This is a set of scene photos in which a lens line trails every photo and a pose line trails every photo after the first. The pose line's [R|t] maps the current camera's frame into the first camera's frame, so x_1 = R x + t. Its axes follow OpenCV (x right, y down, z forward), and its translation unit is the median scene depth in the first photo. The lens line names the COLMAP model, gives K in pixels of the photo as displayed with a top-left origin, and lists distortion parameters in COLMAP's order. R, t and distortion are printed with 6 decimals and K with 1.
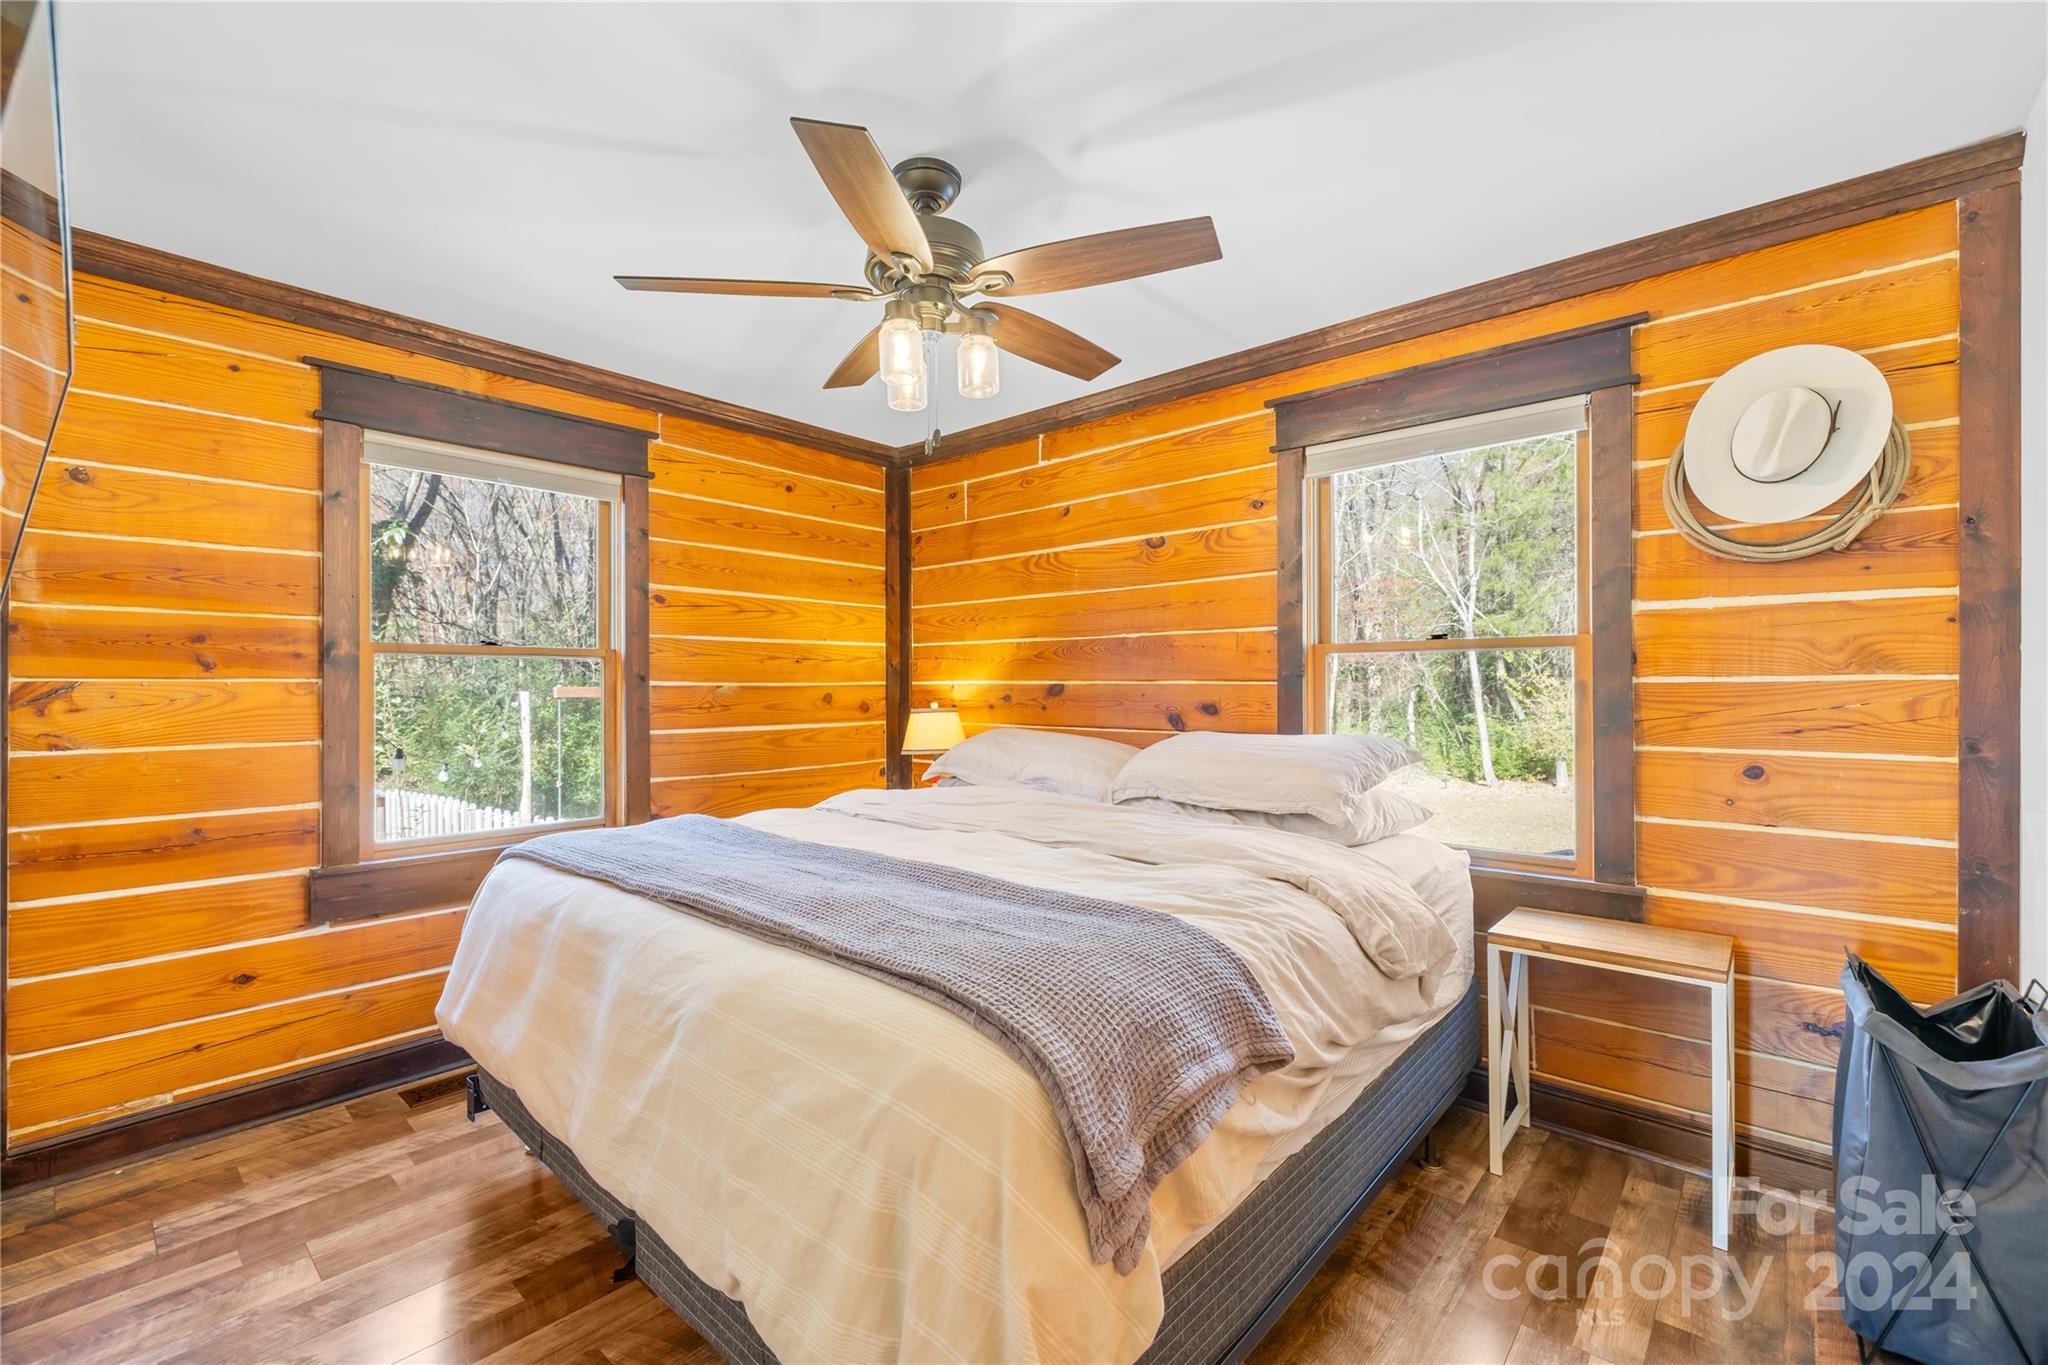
lens RADIAL K [[865.6, 0, 1012.1], [0, 865.6, 687.5], [0, 0, 1]] dist [0.000095, -0.000273]
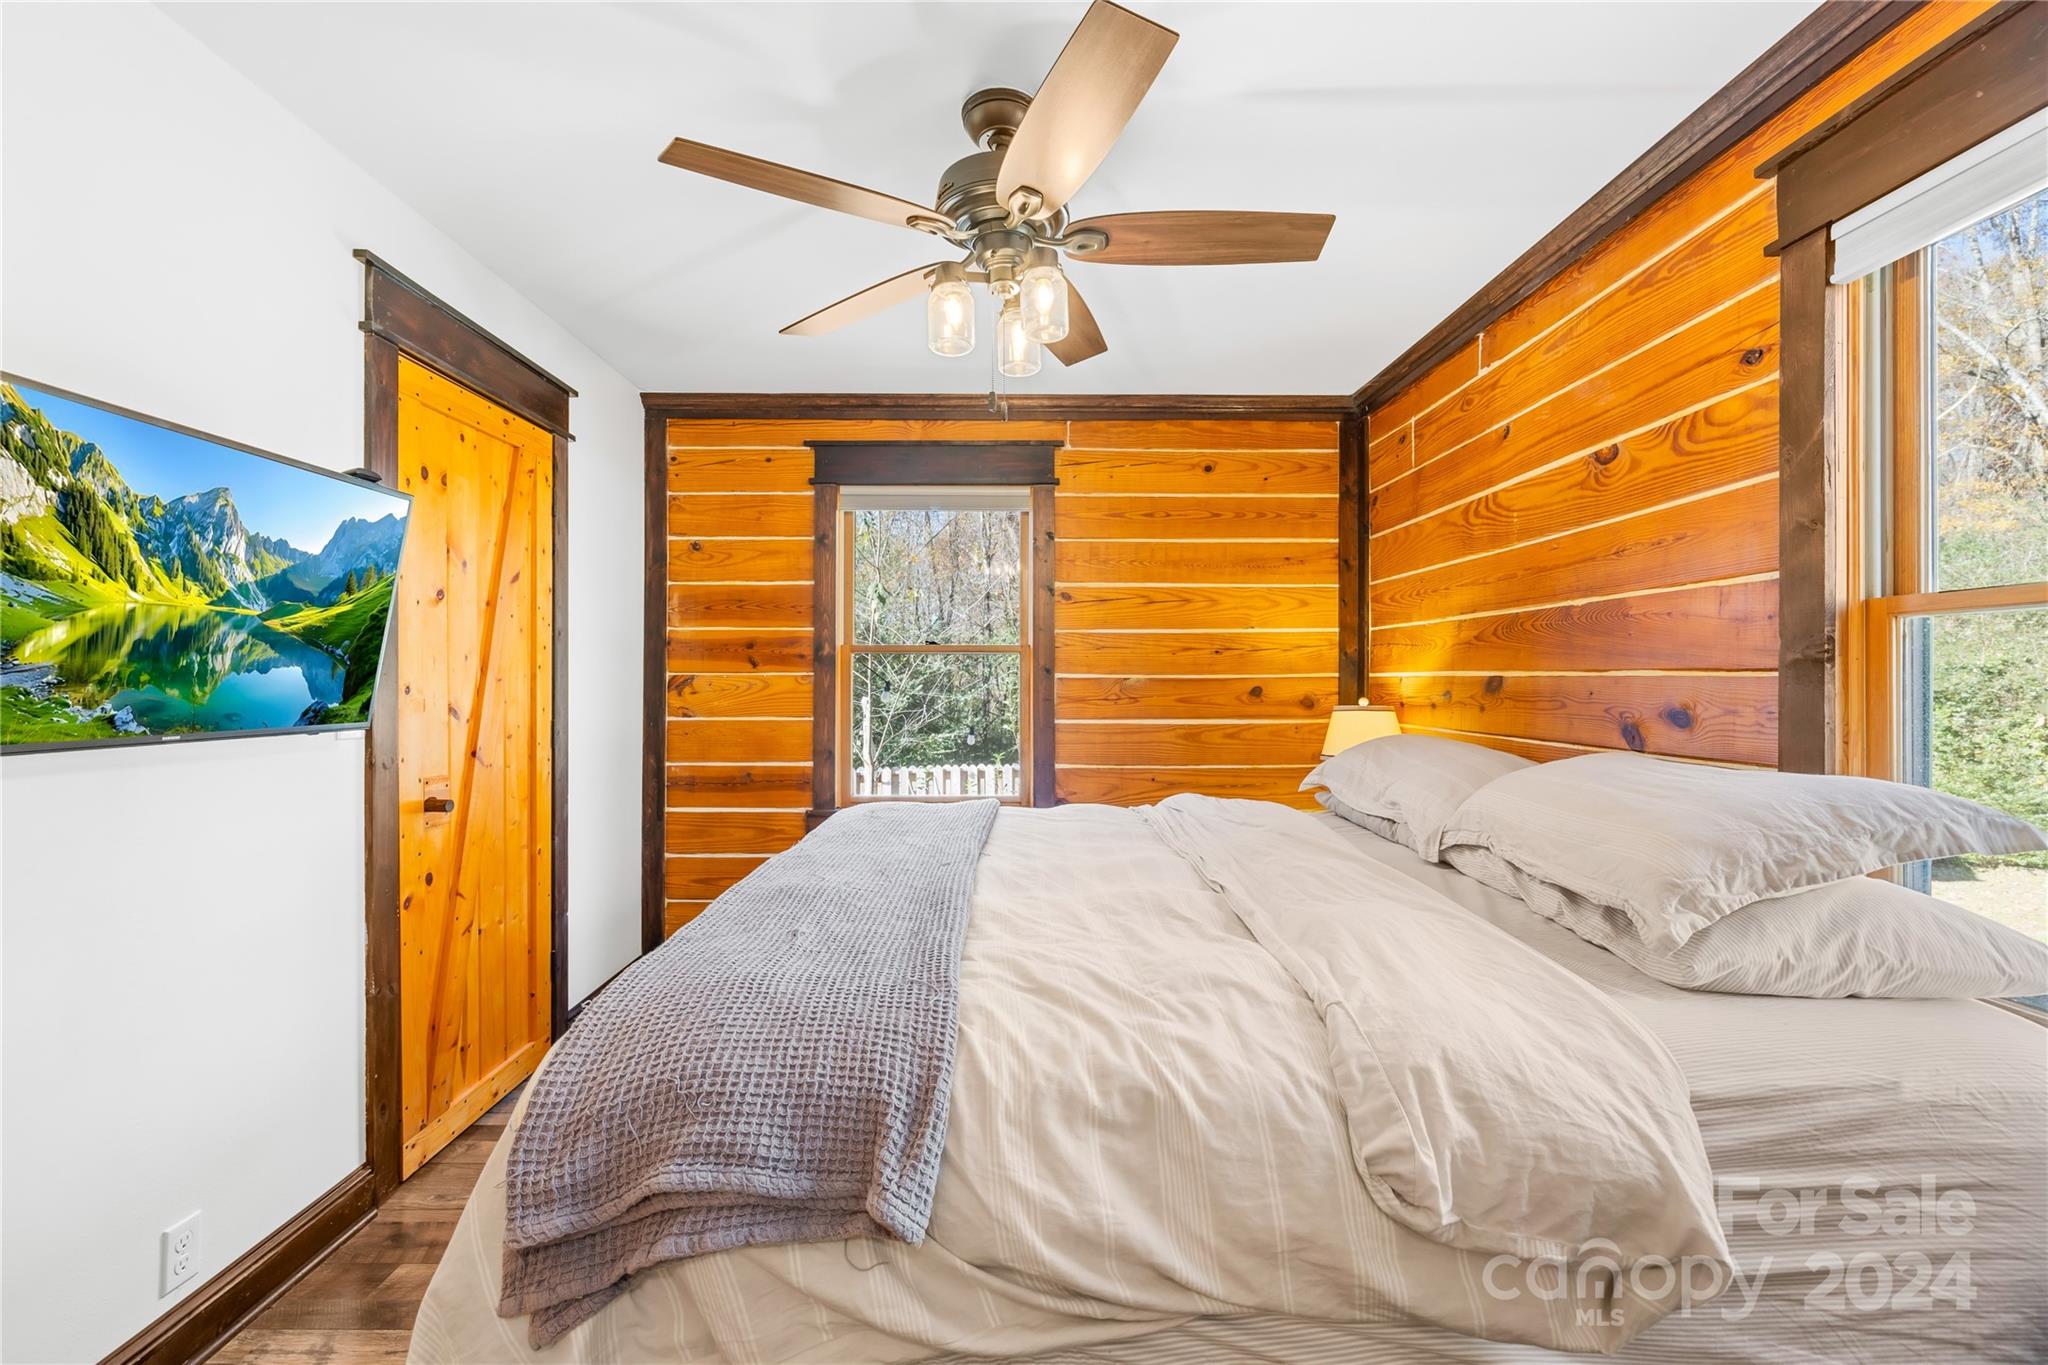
lens RADIAL K [[865.6, 0, 1012.1], [0, 865.6, 687.5], [0, 0, 1]] dist [0.000095, -0.000273]
pose [[0.672105, 0.009356, -0.740397, 0.338625], [-0.002383, 0.999942, 0.010472, -0.001172], [0.740452, -0.005274, 0.672088, 0.237591]]
